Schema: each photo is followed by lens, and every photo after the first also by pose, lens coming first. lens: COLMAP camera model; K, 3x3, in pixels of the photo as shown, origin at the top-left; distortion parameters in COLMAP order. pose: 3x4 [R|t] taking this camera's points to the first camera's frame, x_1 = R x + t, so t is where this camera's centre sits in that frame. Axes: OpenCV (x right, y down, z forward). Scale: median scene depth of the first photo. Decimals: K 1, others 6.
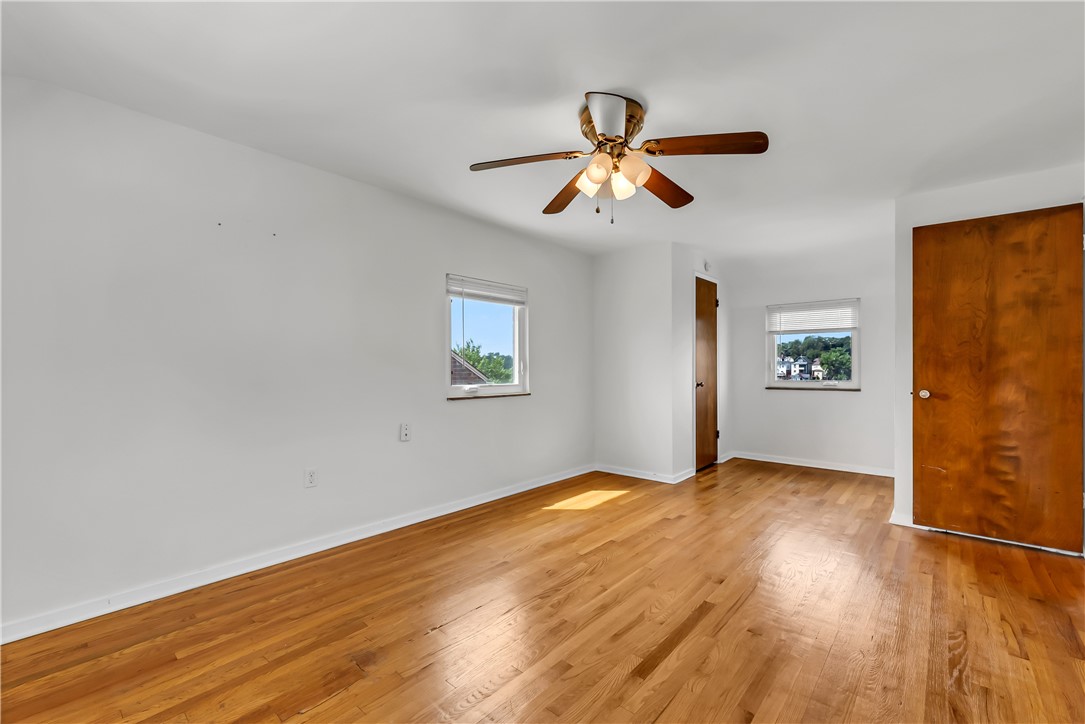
lens RADIAL K [[465.0, 0, 542.0], [0, 465.0, 370.4], [0, 0, 1]] dist [-0.000299, -0.000254]
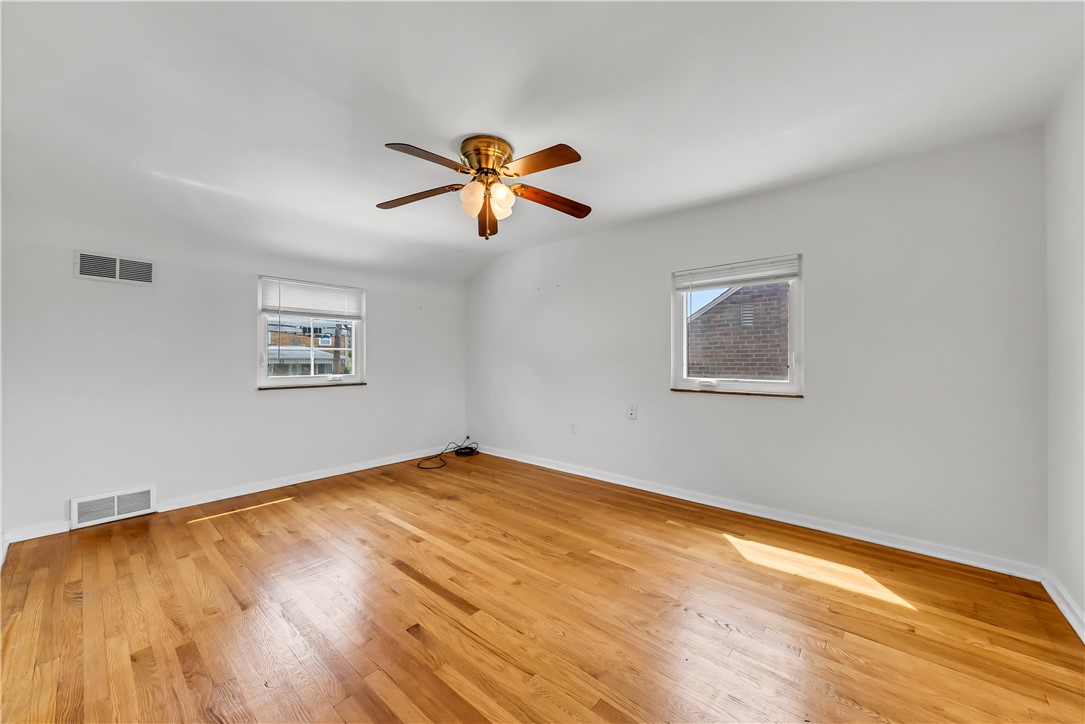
lens RADIAL K [[401.7, 0, 542.5], [0, 401.7, 362.0], [0, 0, 1]] dist [-0.000429, -0.000067]
pose [[0.002404, 0.006937, -0.999973, 0.757494], [-0.006180, 0.999957, 0.006922, -0.007380], [0.999978, 0.006163, 0.002447, 0.733017]]
